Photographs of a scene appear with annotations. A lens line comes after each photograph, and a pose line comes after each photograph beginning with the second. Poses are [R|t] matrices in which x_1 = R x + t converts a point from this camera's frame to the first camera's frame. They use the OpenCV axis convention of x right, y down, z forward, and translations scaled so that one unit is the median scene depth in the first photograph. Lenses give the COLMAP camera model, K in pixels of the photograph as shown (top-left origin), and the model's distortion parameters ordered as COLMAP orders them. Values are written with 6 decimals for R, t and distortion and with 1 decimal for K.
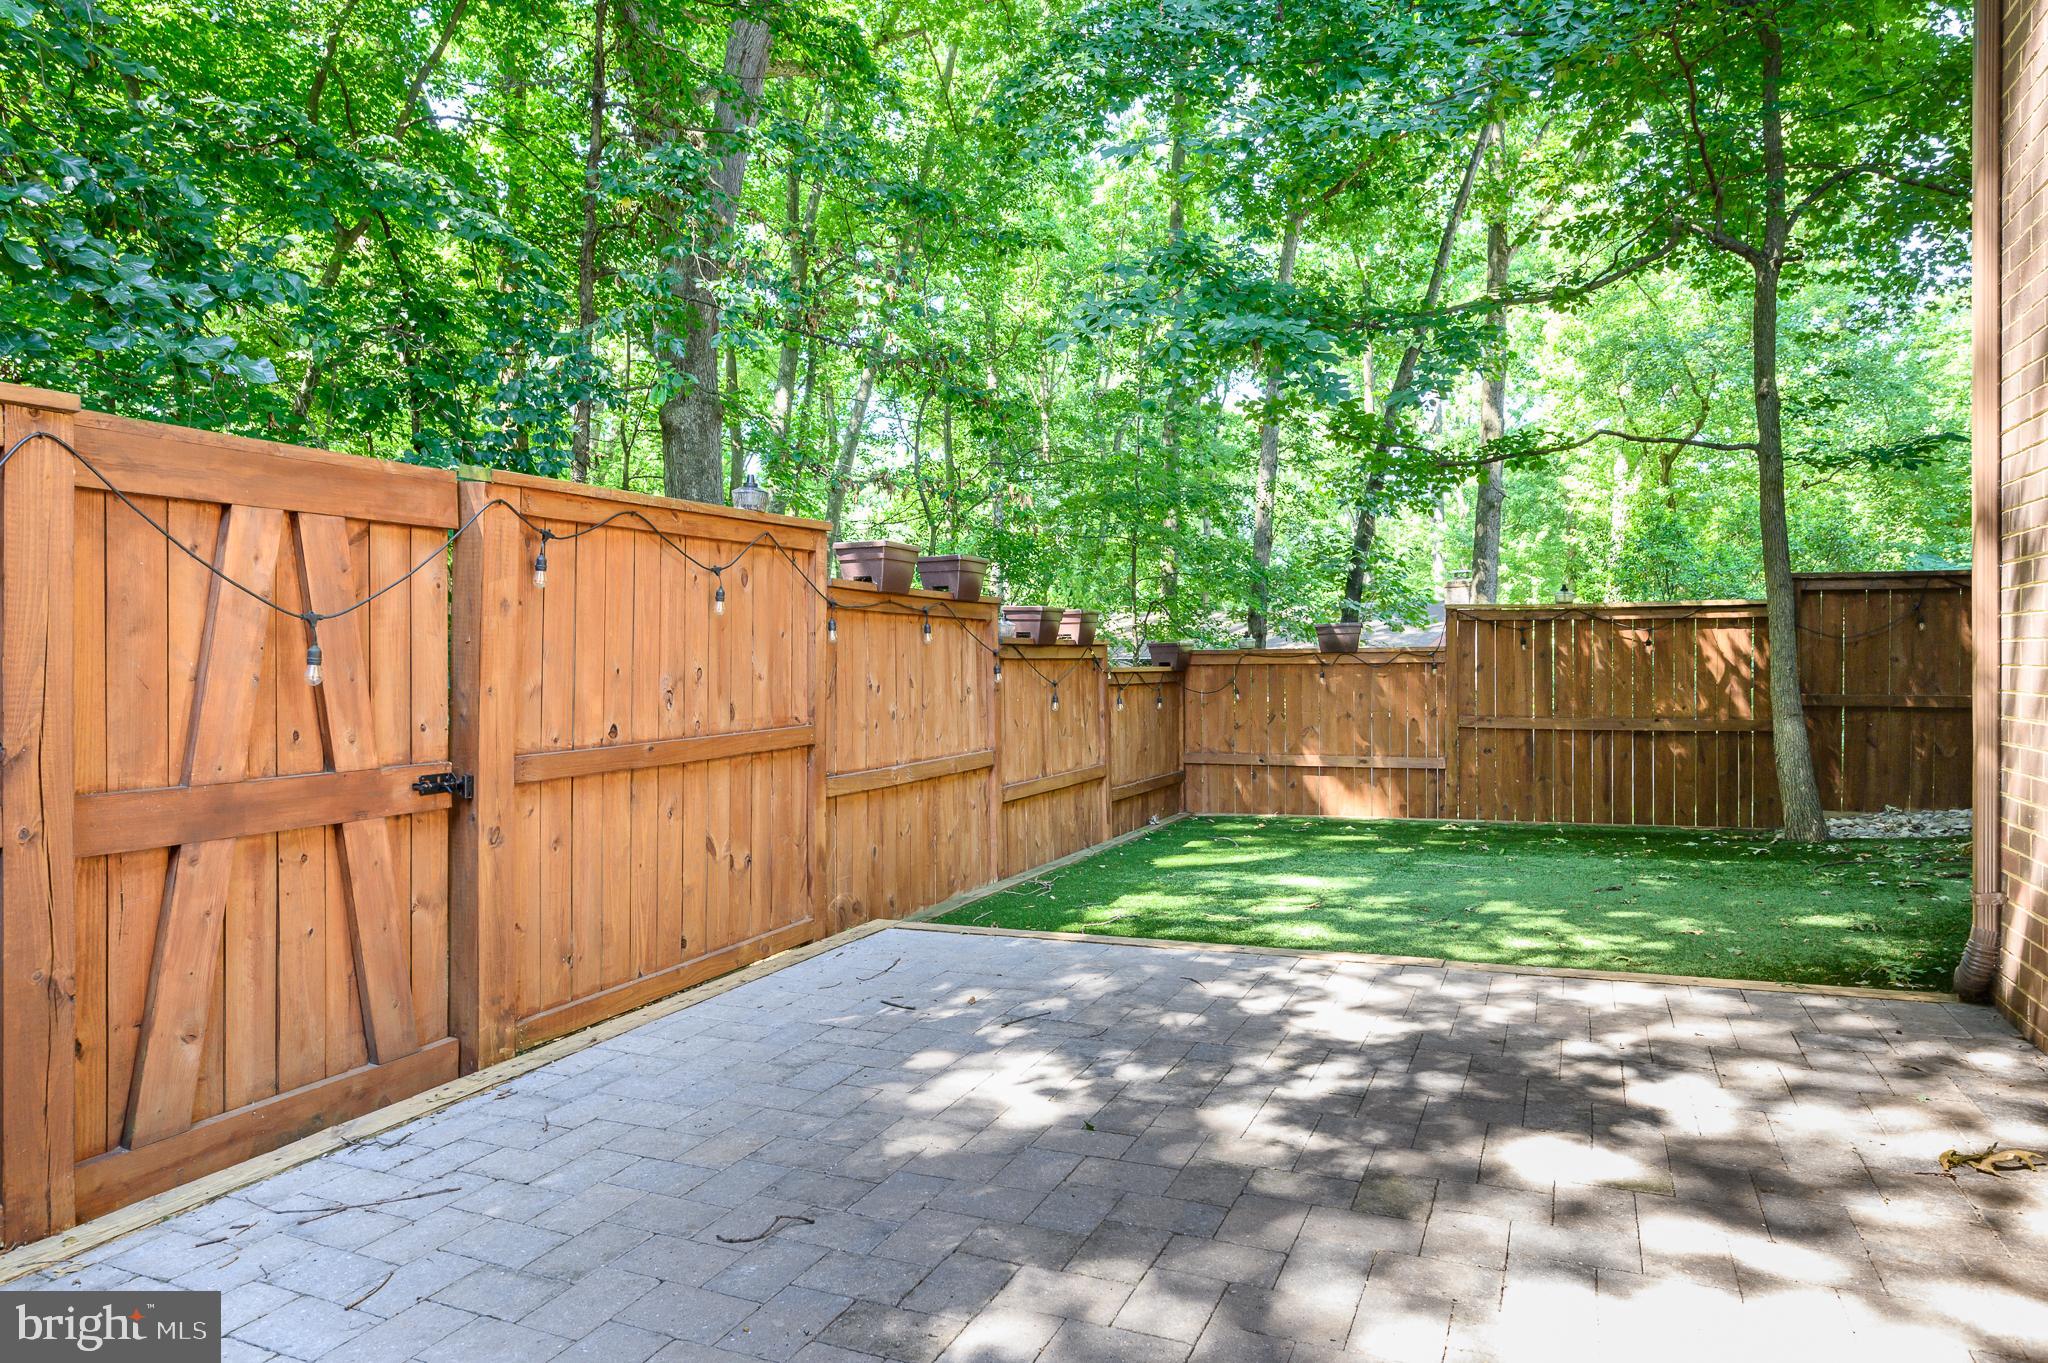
lens RADIAL K [[1223.1, 0, 1021.4], [0, 1223.1, 660.4], [0, 0, 1]] dist [-0.002046, -0.000913]
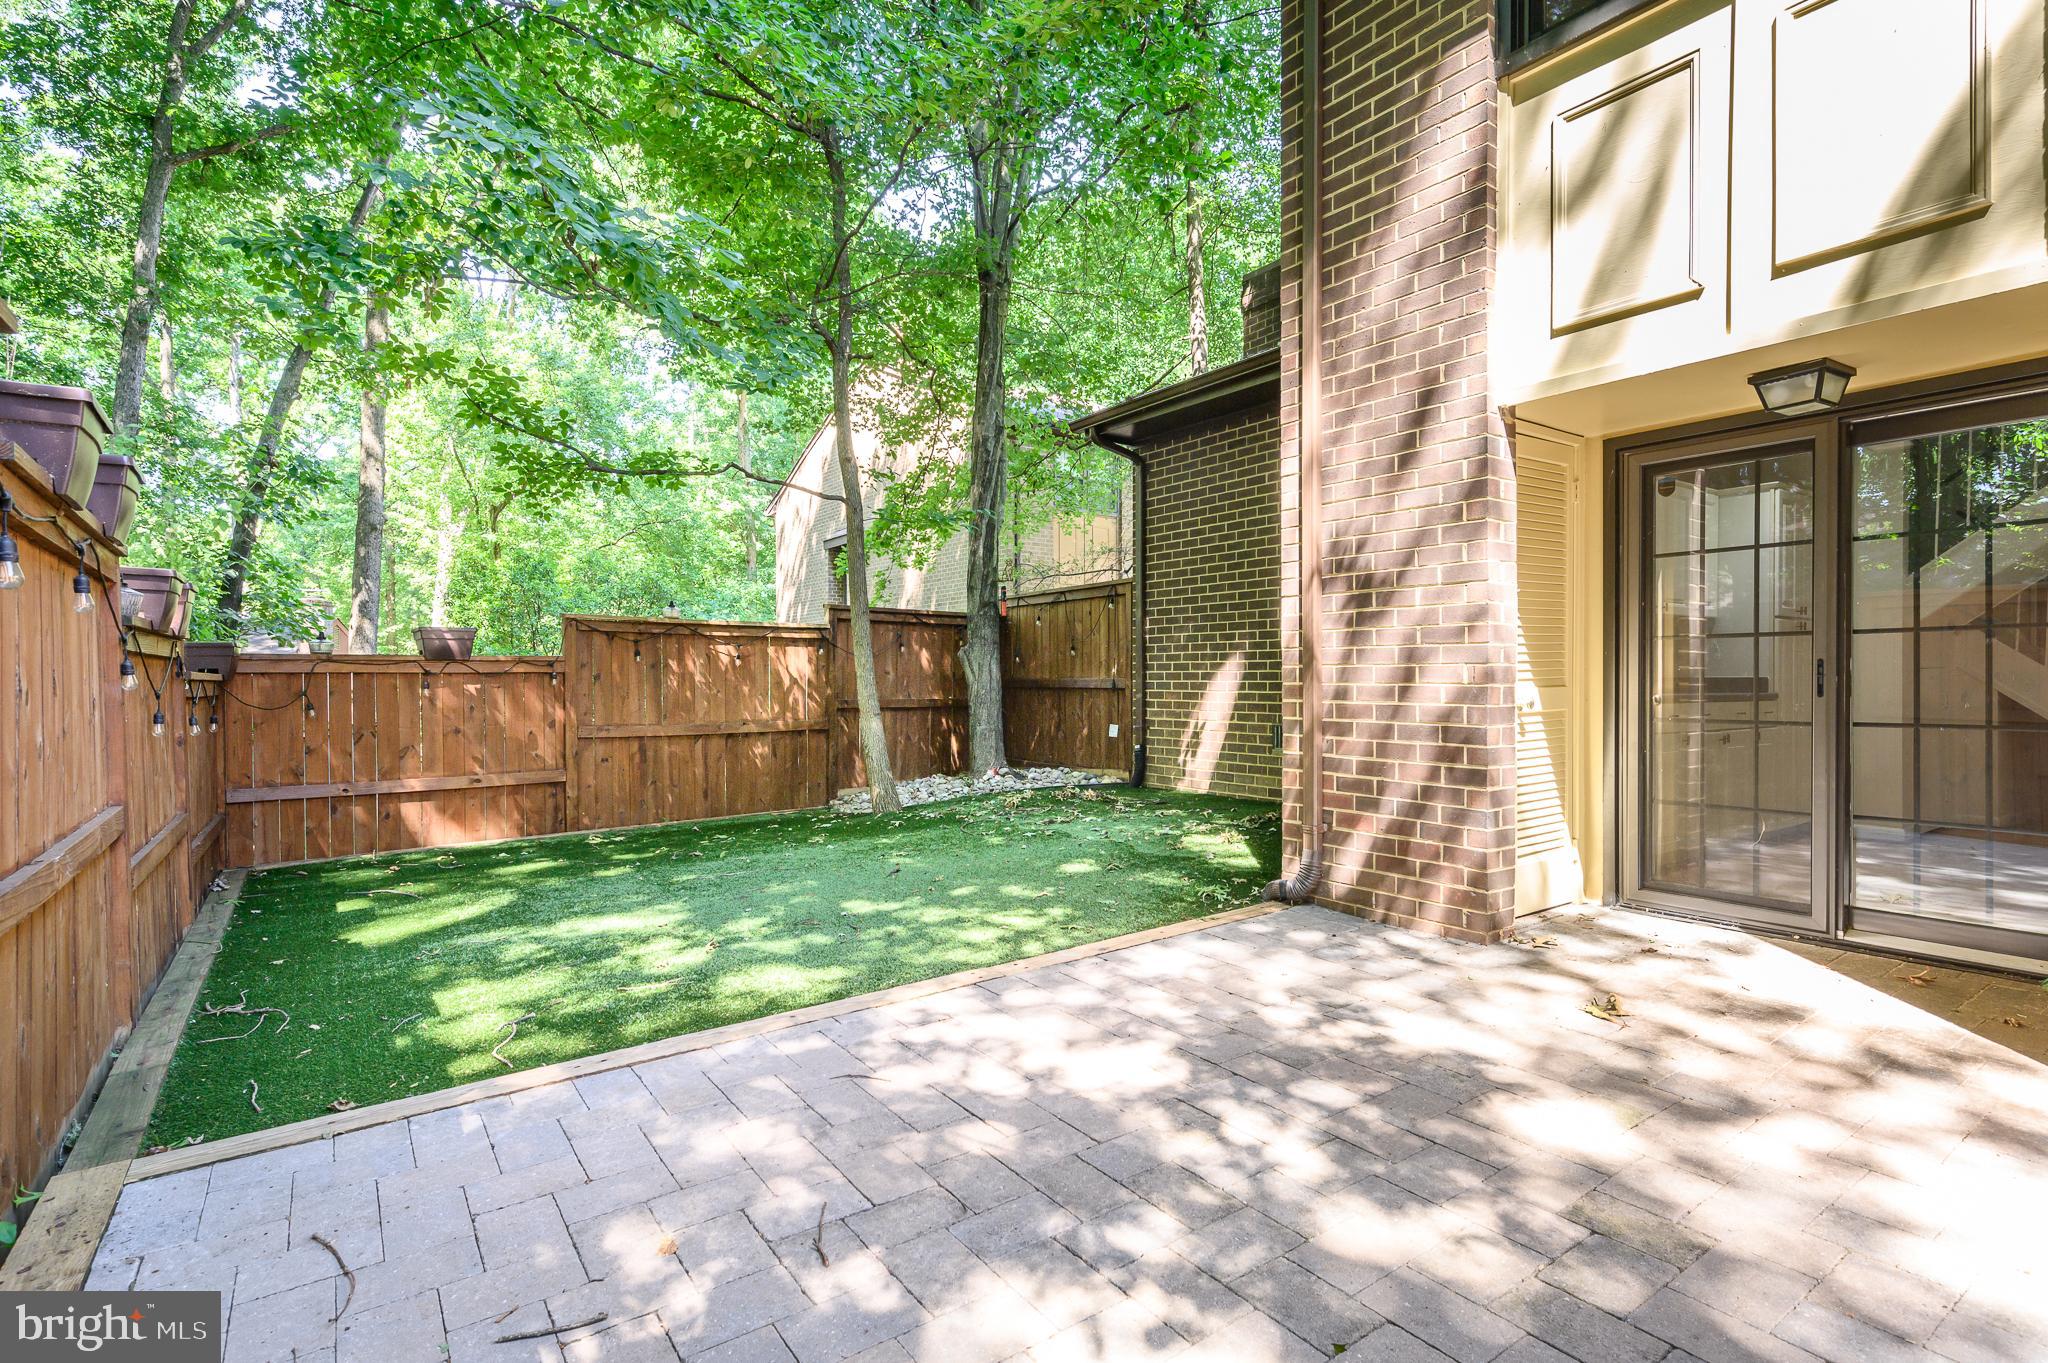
lens RADIAL K [[997.4, 0, 1027.5], [0, 997.4, 681.0], [0, 0, 1]] dist [0.000402, -0.000350]
pose [[0.512858, 0.002427, 0.858470, -0.417062], [-0.000692, 0.999997, -0.002414, 0.028585], [-0.858473, 0.000644, 0.512858, 0.771247]]
